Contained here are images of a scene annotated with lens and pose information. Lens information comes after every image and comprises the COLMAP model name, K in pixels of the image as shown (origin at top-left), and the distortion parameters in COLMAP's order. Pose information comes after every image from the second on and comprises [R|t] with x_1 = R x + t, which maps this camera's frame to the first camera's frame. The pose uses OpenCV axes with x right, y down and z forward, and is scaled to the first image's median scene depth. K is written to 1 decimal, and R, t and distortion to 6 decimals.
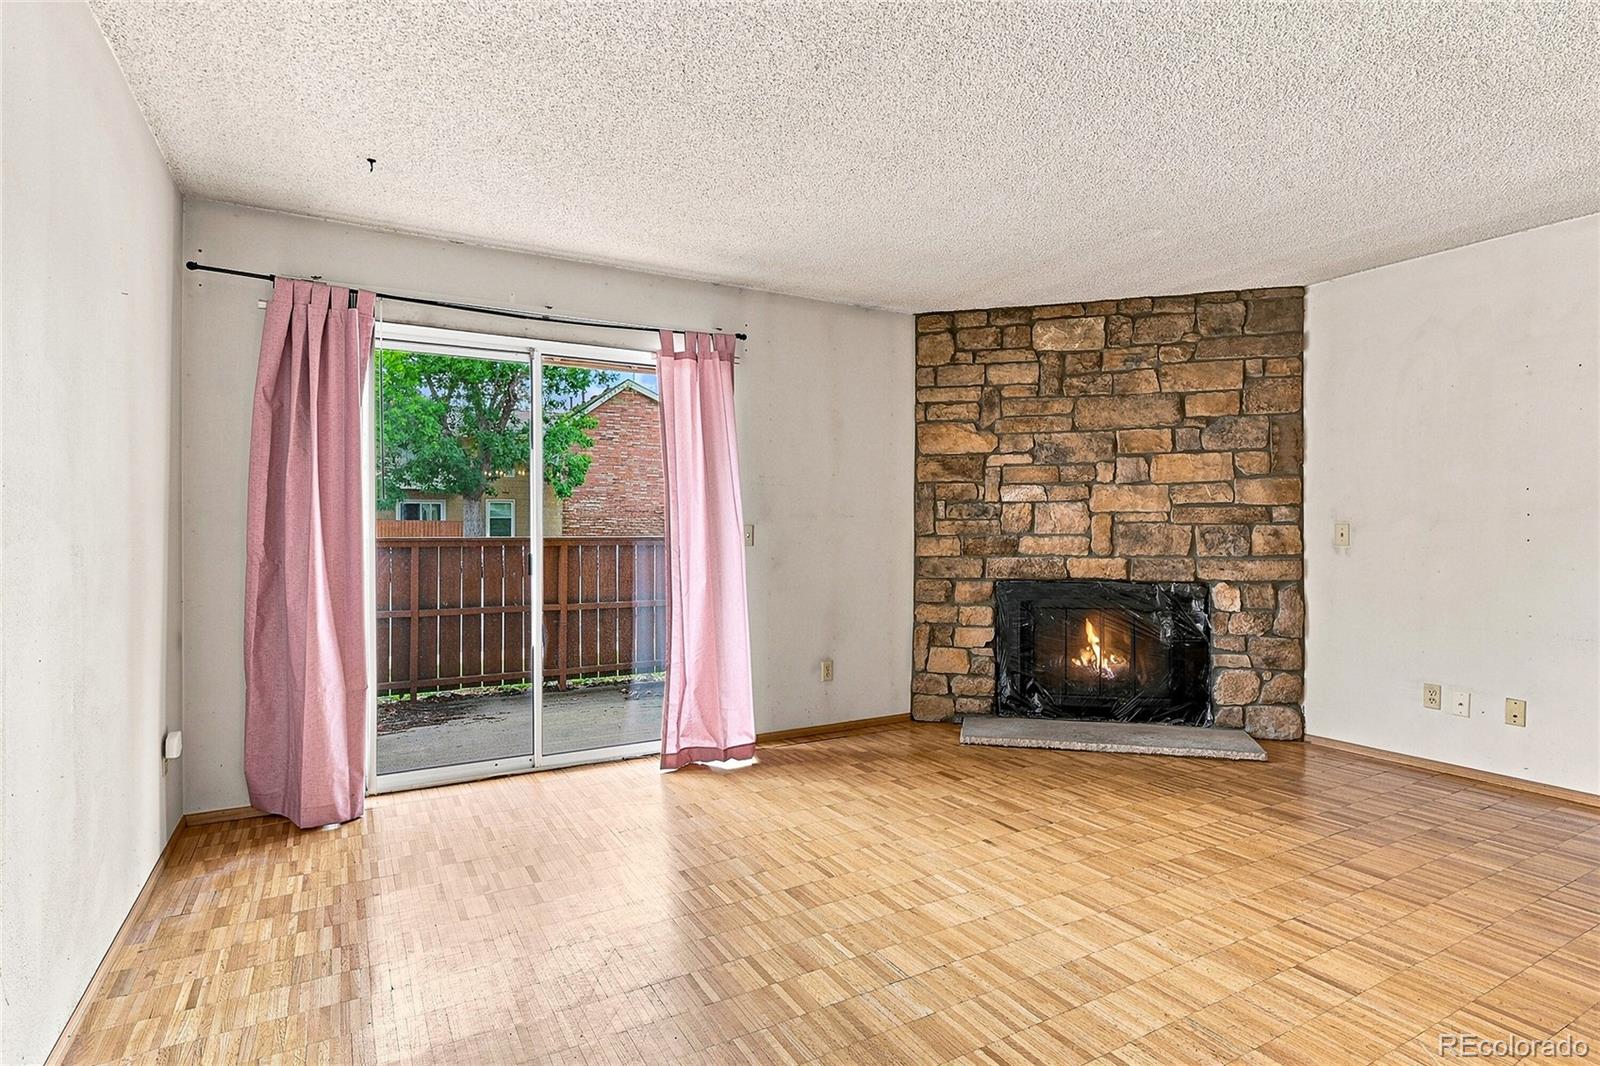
lens RADIAL K [[819.1, 0, 807.1], [0, 819.1, 532.6], [0, 0, 1]] dist [-0.000528, 0.000330]
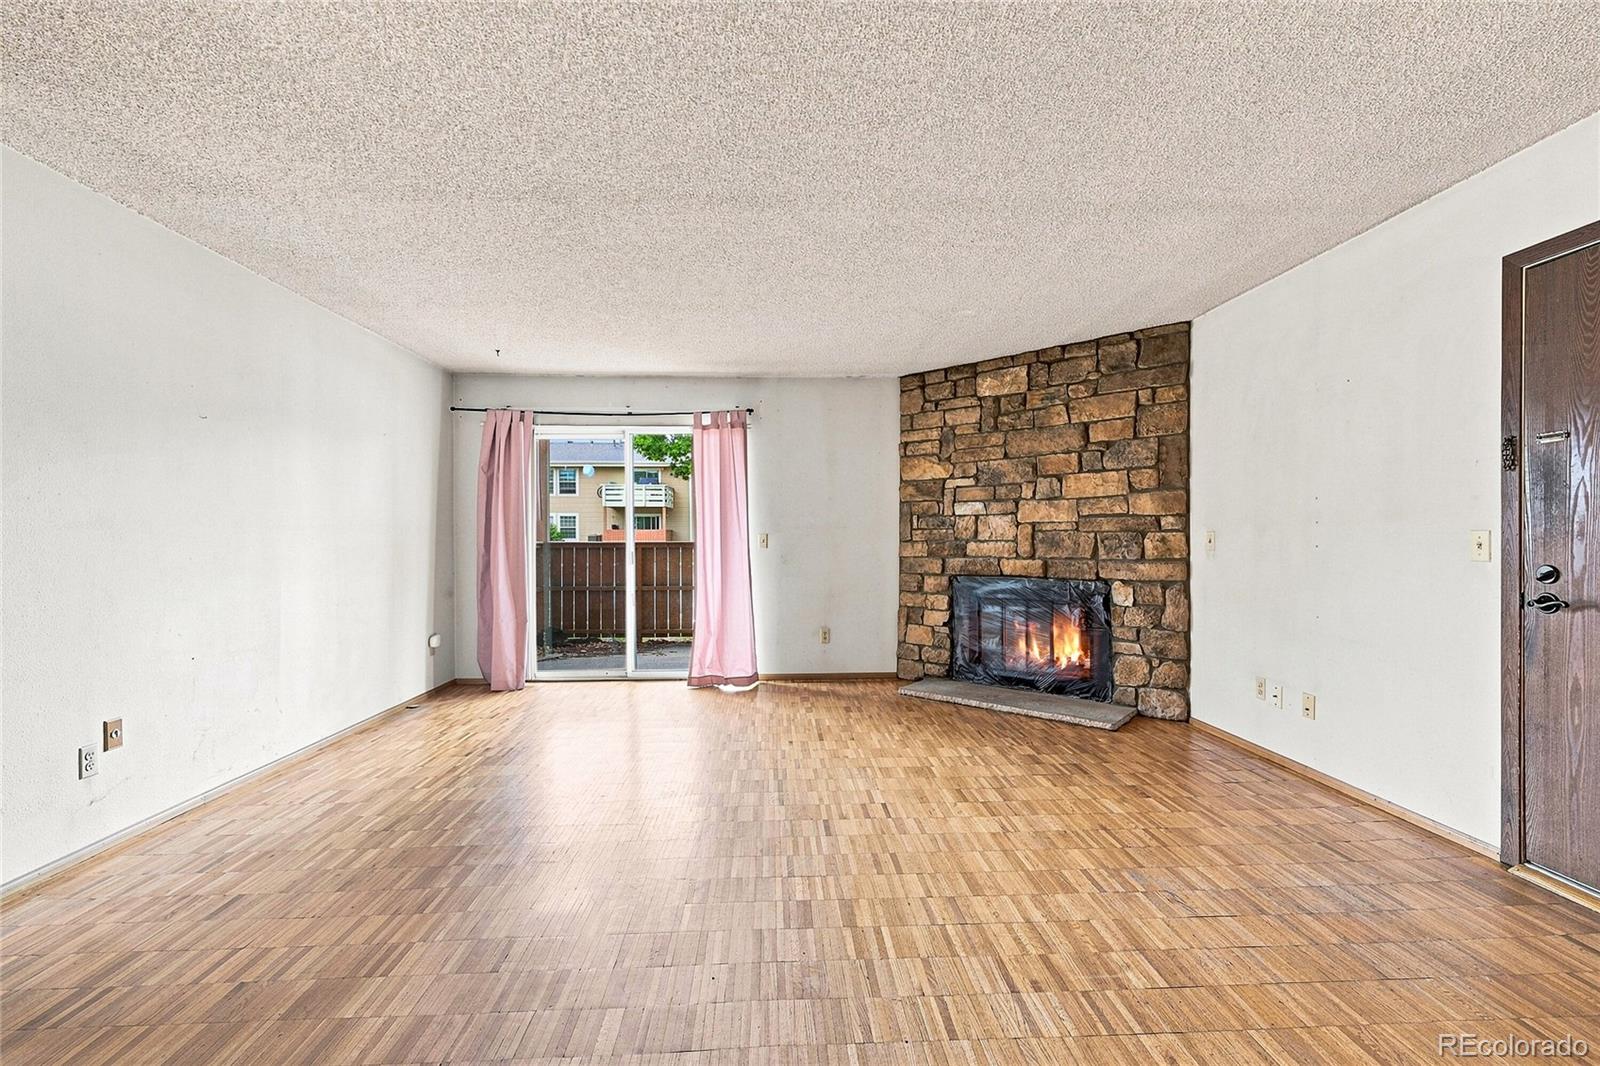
lens RADIAL K [[682.0, 0, 801.1], [0, 682.0, 541.1], [0, 0, 1]] dist [0.000692, 0.000067]
pose [[0.890526, 0.000671, -0.454932, 0.542272], [0.001814, 0.999986, 0.005026, -0.002581], [0.454929, -0.005301, 0.890512, -0.080906]]
